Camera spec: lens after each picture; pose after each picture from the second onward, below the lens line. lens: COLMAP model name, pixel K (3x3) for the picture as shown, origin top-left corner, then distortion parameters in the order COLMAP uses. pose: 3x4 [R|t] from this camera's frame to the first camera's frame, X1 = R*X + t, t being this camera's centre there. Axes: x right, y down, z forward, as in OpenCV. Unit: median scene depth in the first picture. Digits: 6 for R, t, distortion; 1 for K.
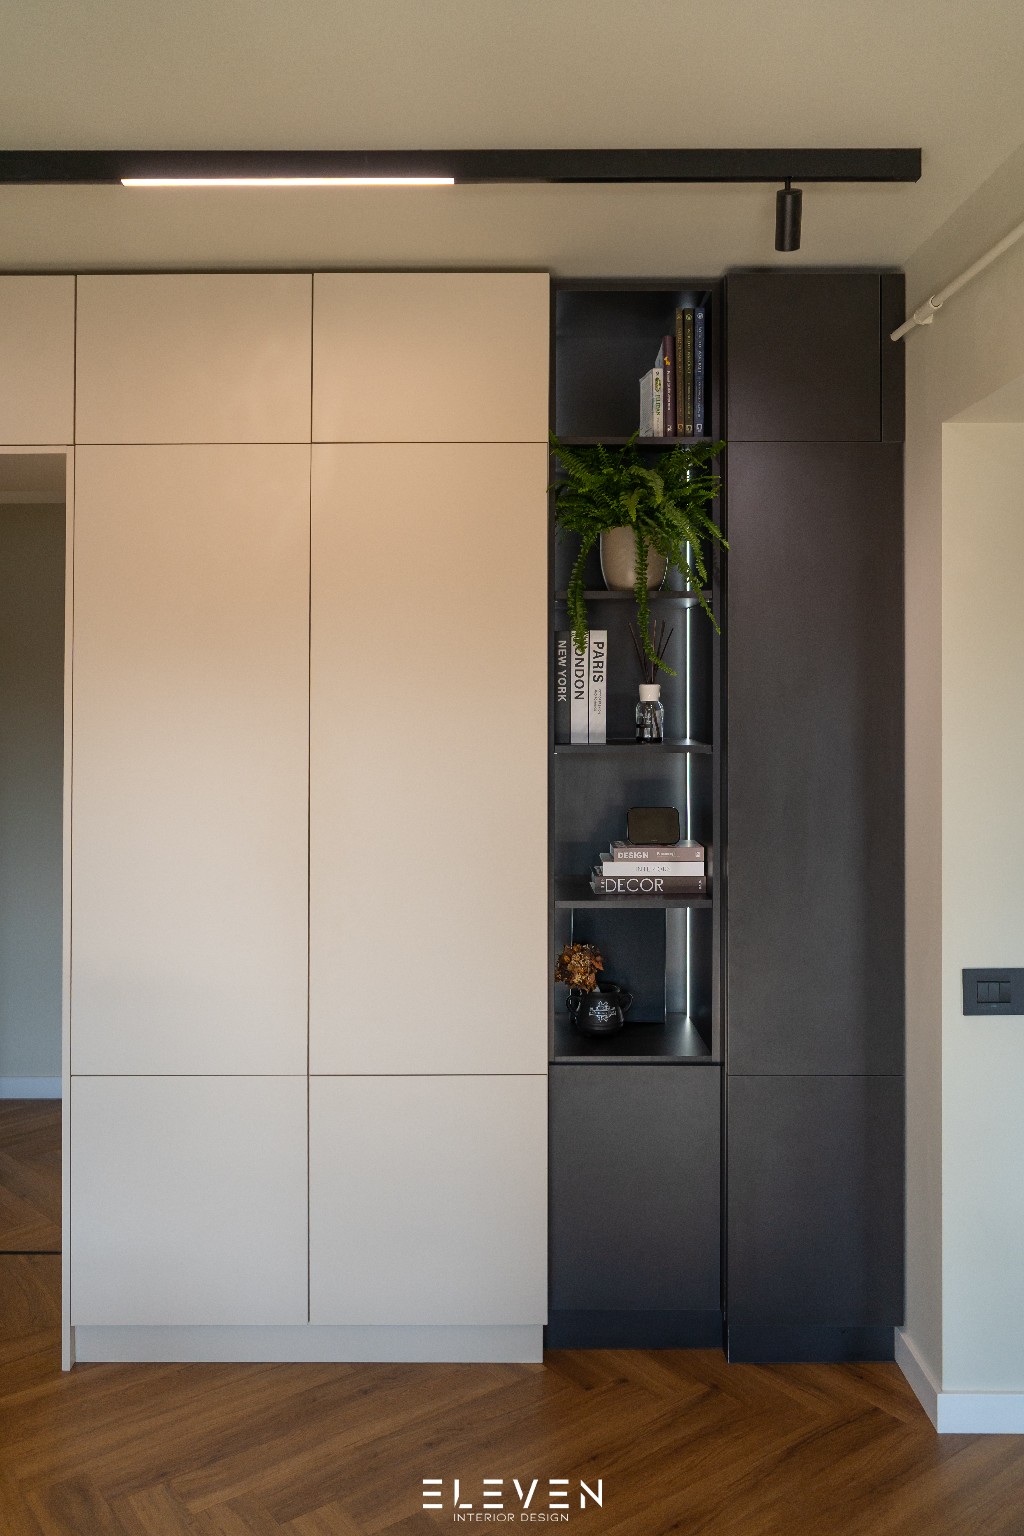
lens RADIAL K [[1232.3, 0, 505.0], [0, 1232.3, 721.3], [0, 0, 1]] dist [-0.001897, -0.001032]
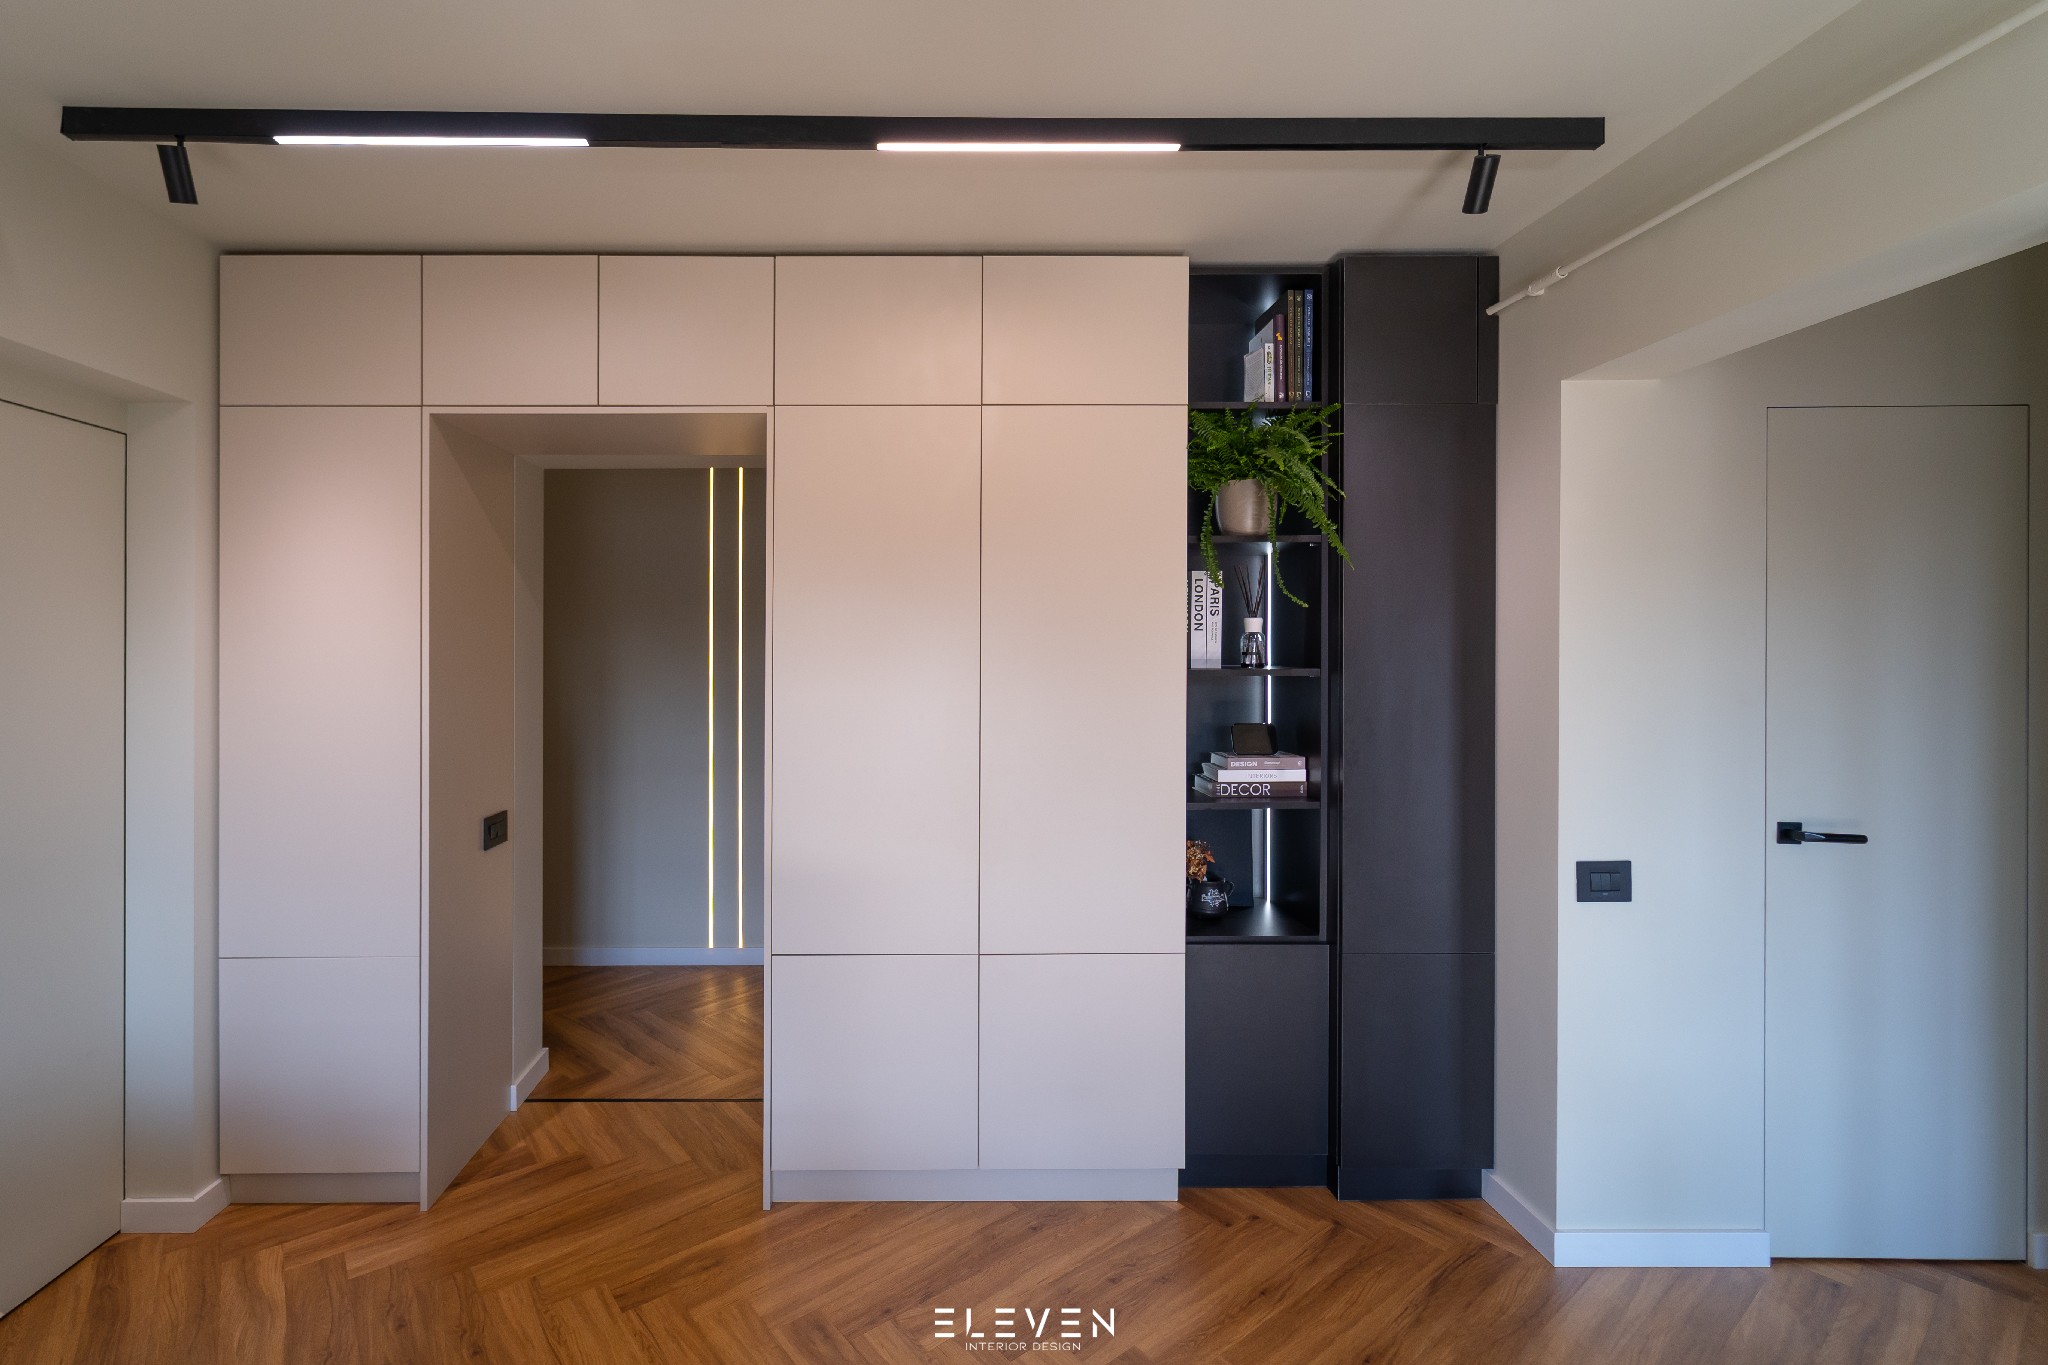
lens RADIAL K [[907.0, 0, 902.8], [0, 907.0, 679.9], [0, 0, 1]] dist [0.000928, 0.000264]
pose [[0.999969, -0.003037, 0.007234, -0.232079], [0.002962, 0.999941, 0.010438, 0.019907], [-0.007265, -0.010417, 0.999919, 0.150248]]
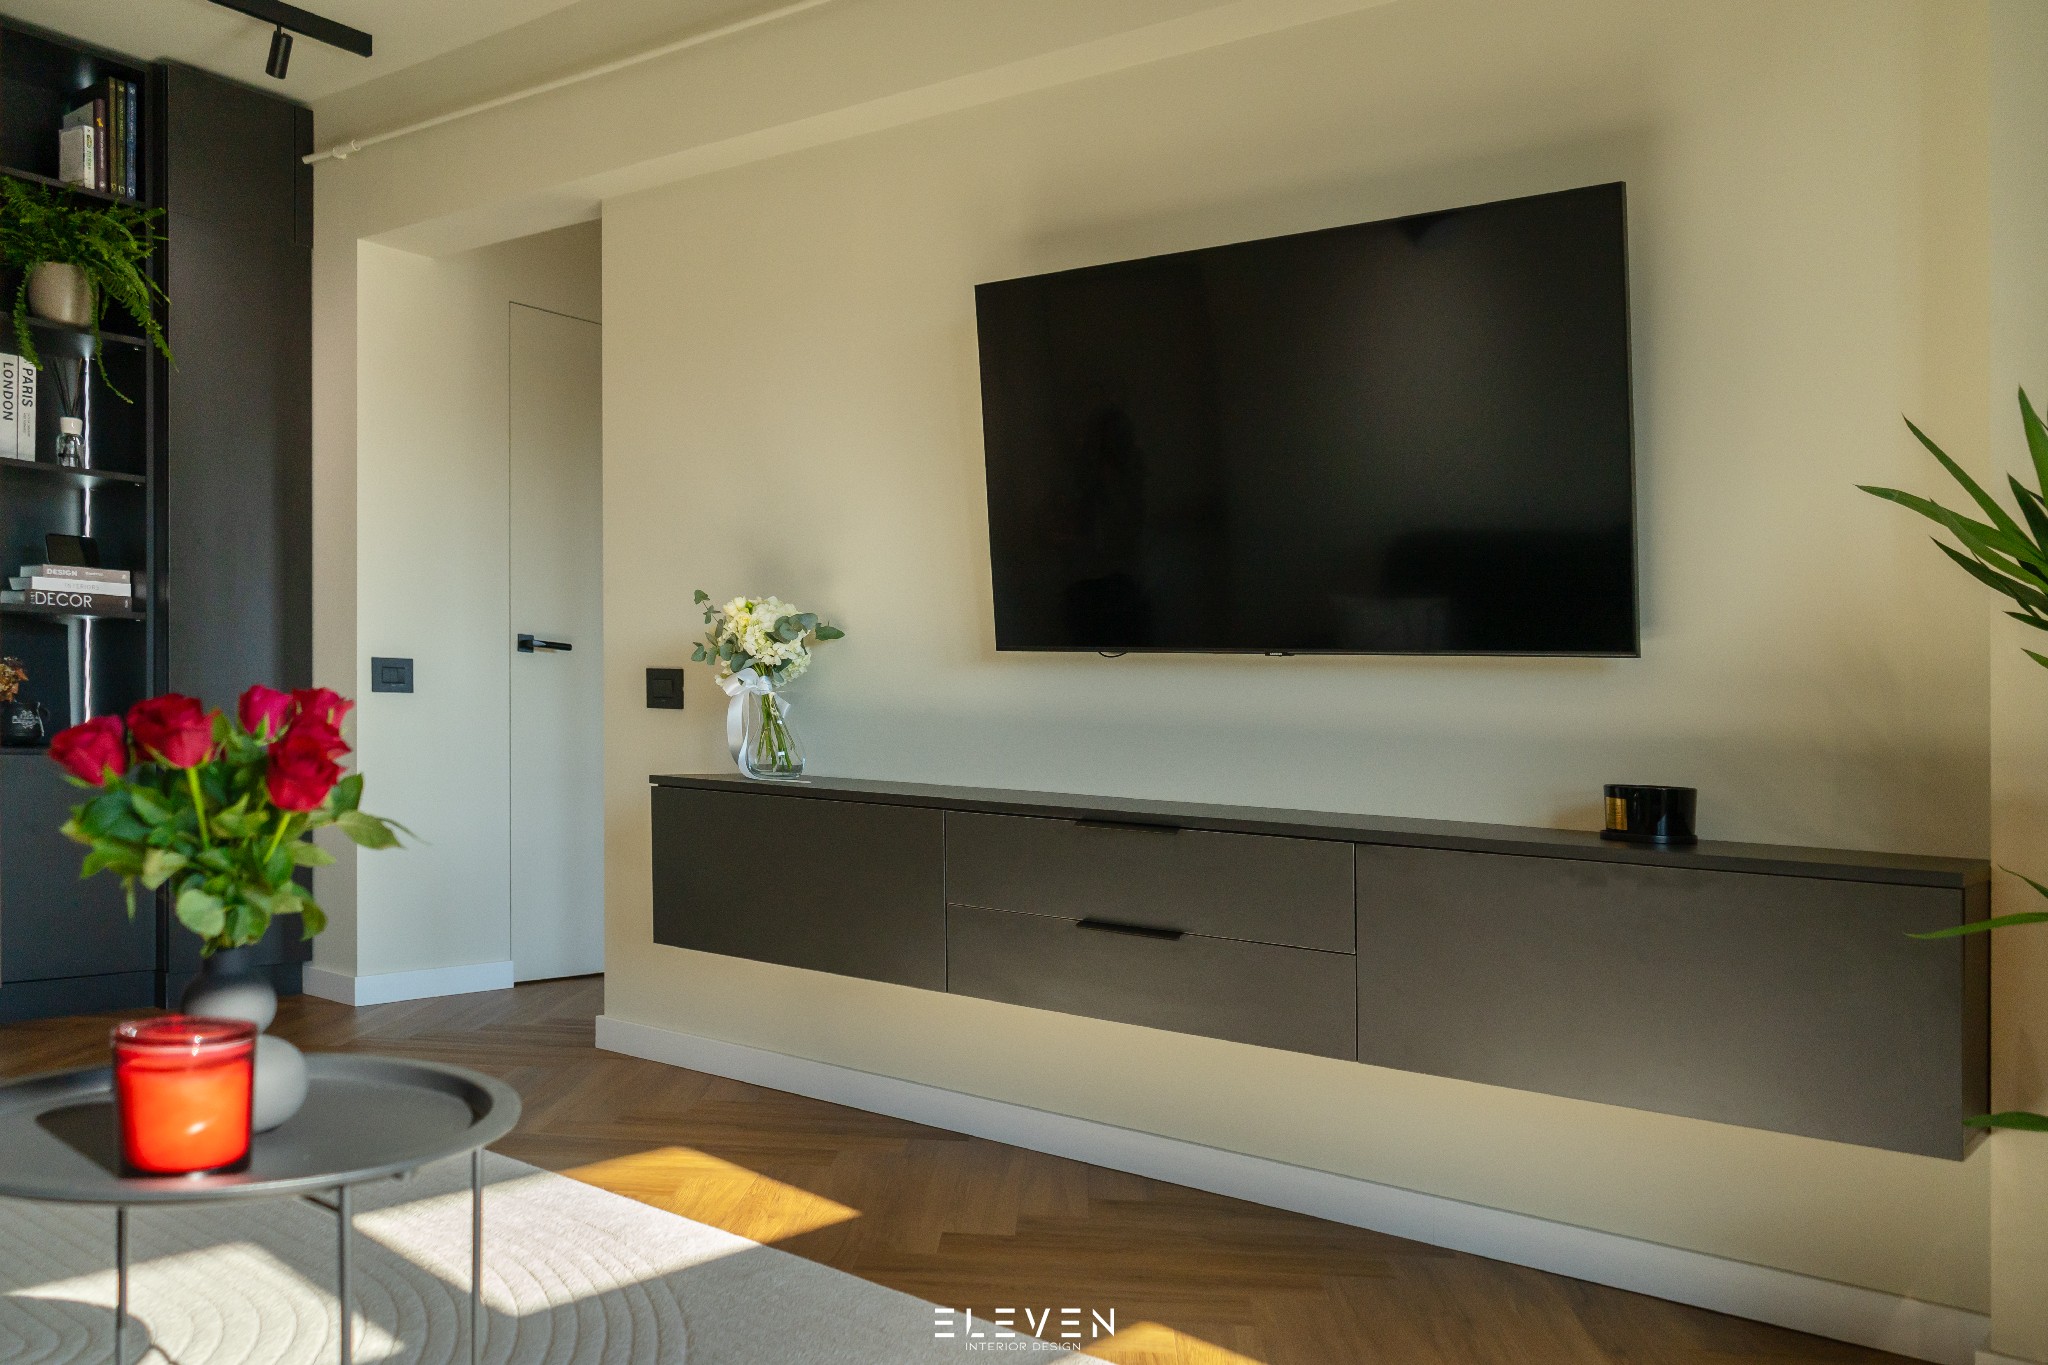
lens RADIAL K [[1643.0, 0, 1017.1], [0, 1643.0, 789.8], [0, 0, 1]] dist [-0.001897, -0.001032]
pose [[0.599569, -0.017365, 0.800135, -0.571250], [-0.013783, 0.999392, 0.032018, 0.250655], [-0.800205, -0.030225, 0.598965, -0.565174]]
